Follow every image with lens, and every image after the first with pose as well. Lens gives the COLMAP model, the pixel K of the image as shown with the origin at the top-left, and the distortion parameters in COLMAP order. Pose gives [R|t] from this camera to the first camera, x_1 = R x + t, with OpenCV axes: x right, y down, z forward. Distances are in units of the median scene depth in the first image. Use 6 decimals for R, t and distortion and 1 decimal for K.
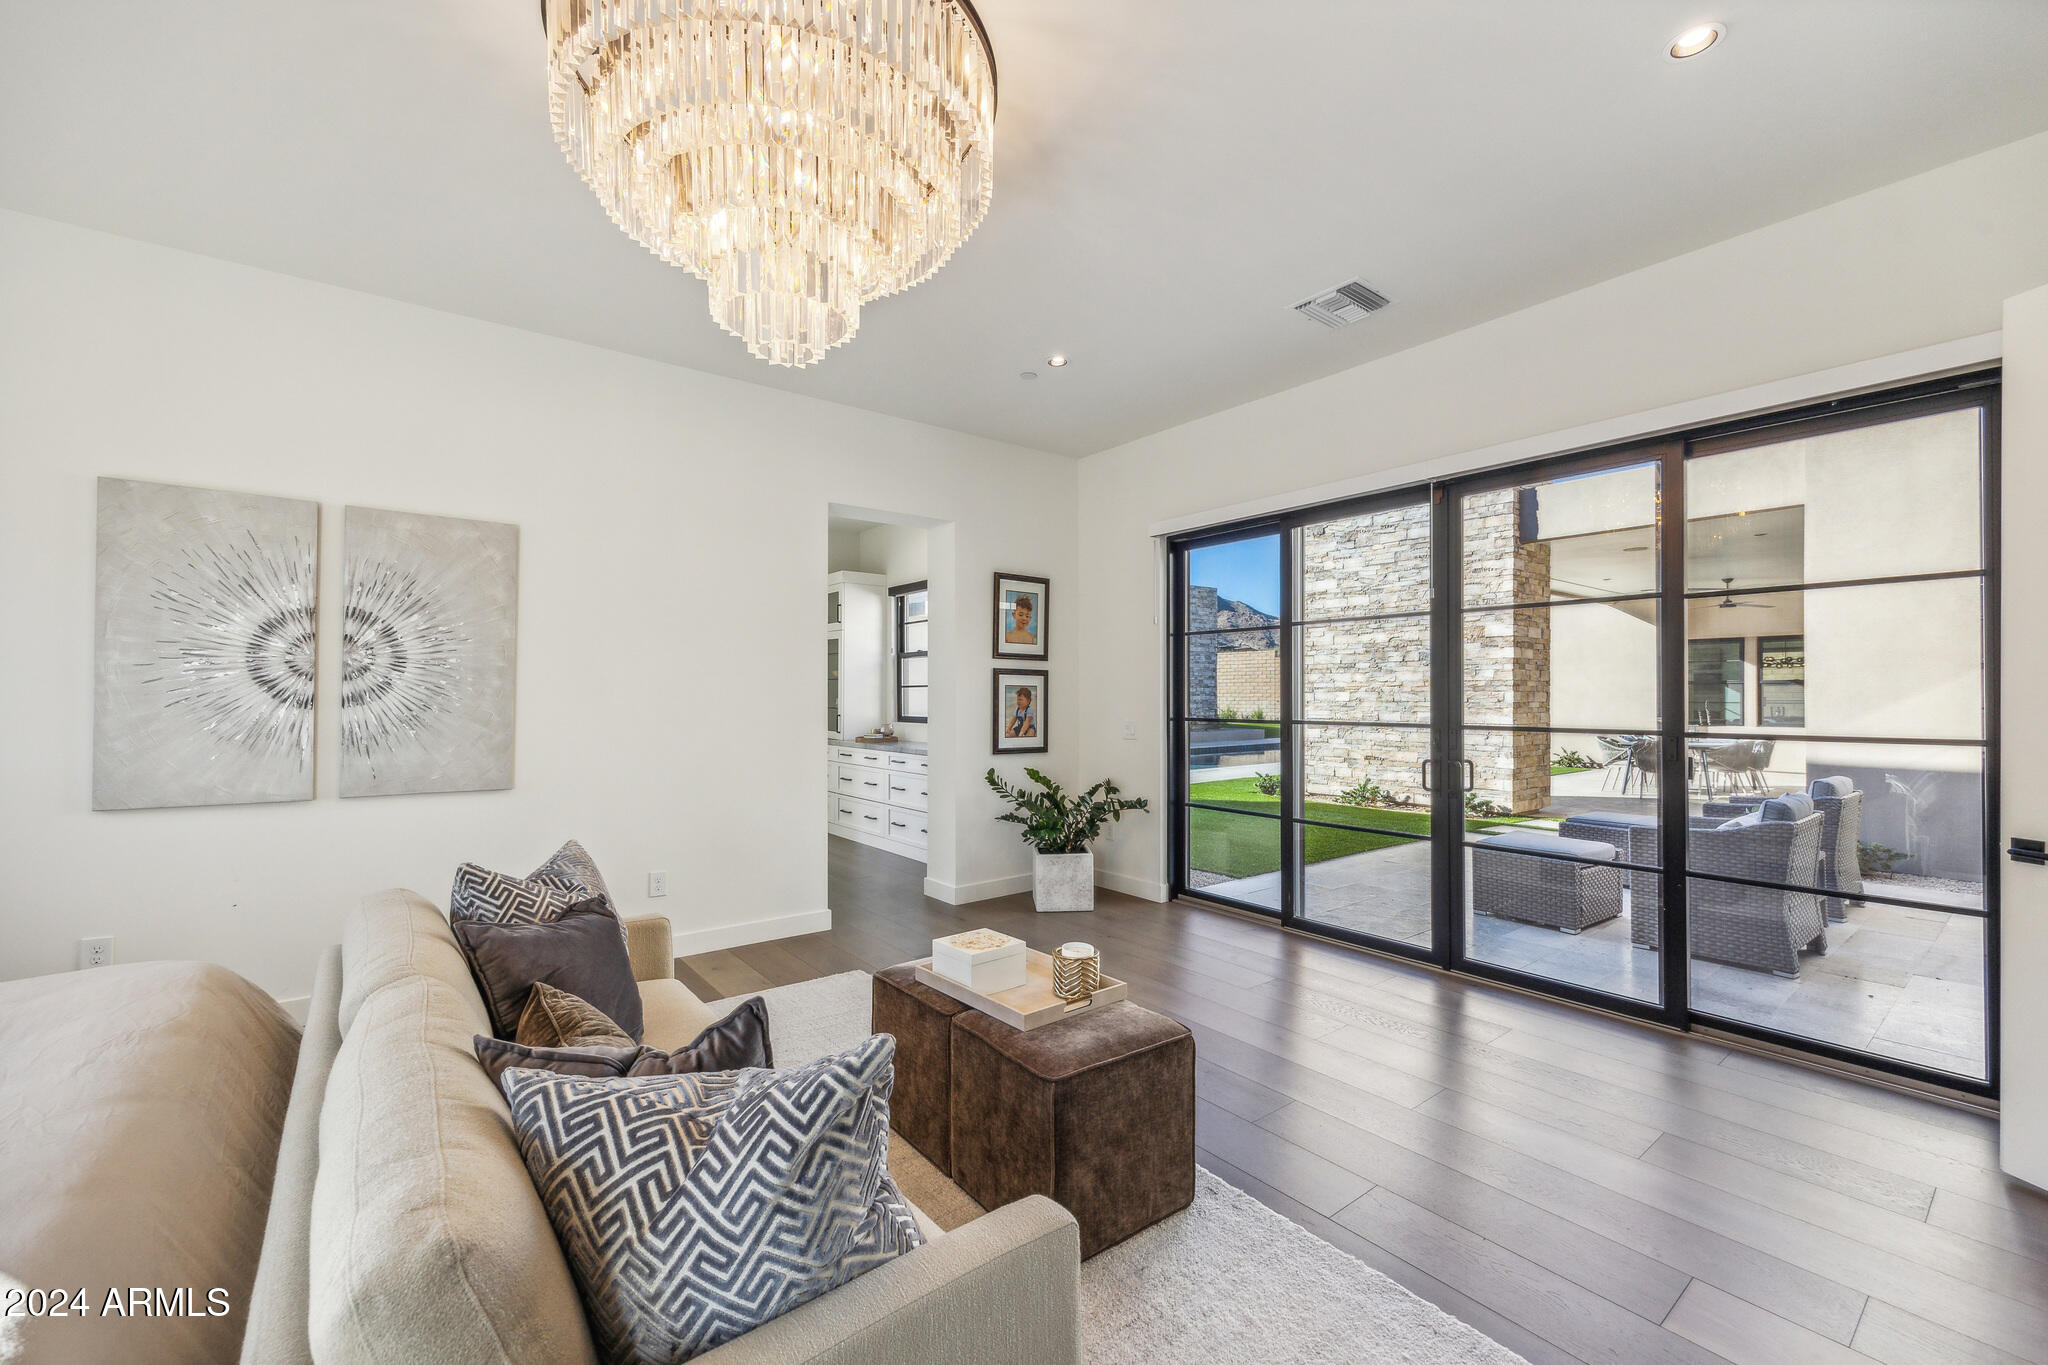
lens RADIAL K [[822.3, 0, 1031.2], [0, 822.3, 693.2], [0, 0, 1]] dist [-0.000195, 0.000099]
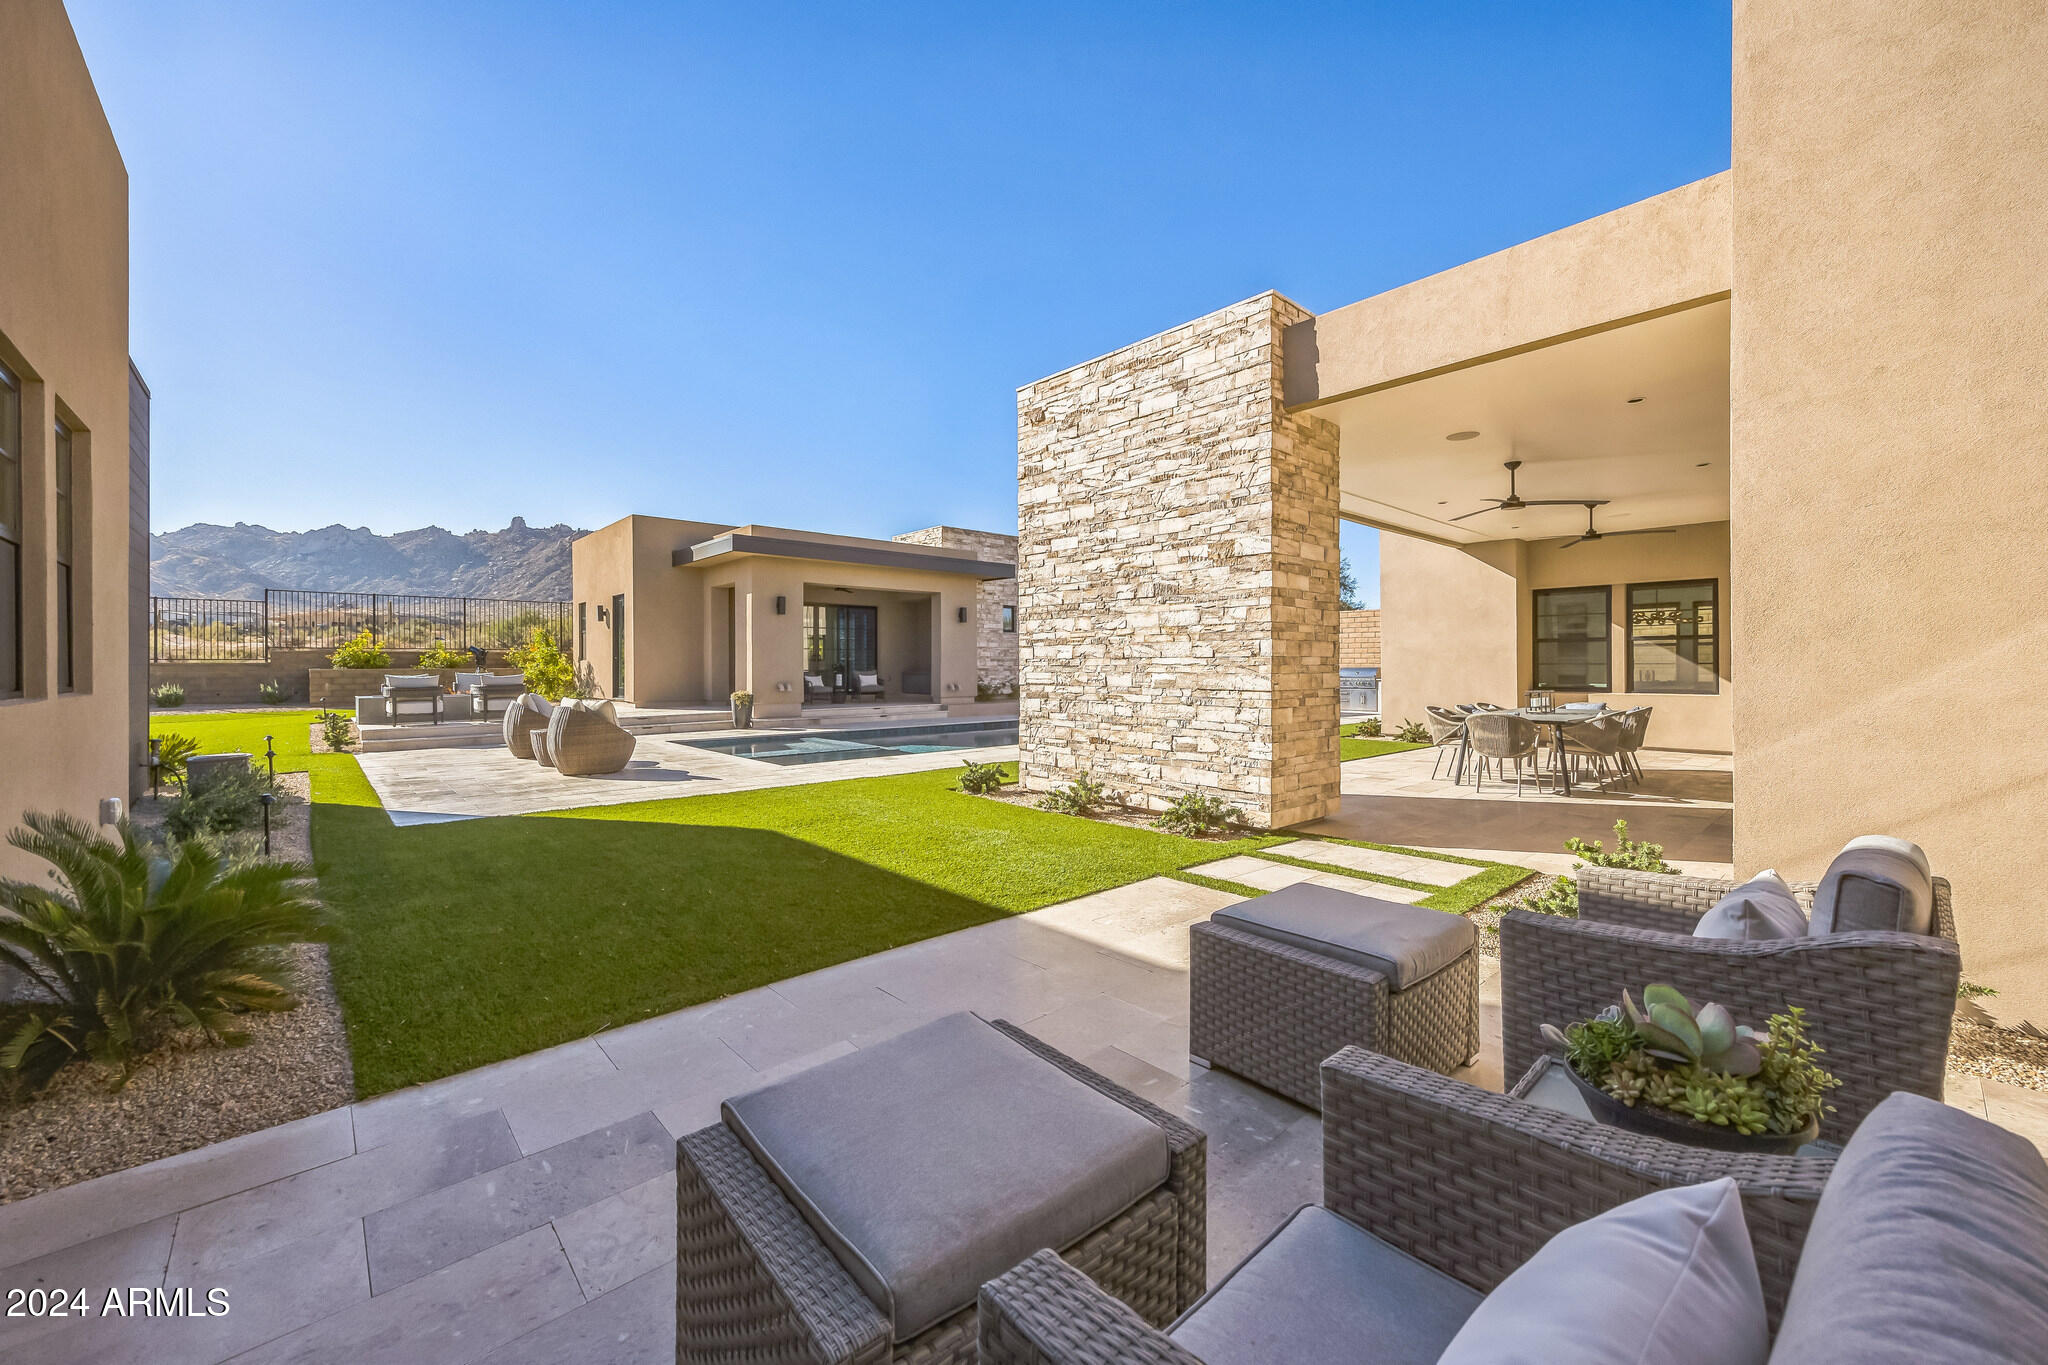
lens RADIAL K [[798.9, 0, 1016.3], [0, 798.9, 664.9], [0, 0, 1]] dist [0.001284, 0.000272]
pose [[0.997337, -0.000068, 0.072937, 0.296717], [0.000254, 0.999997, -0.002533, 0.017270], [-0.072937, 0.002545, 0.997333, 0.339198]]
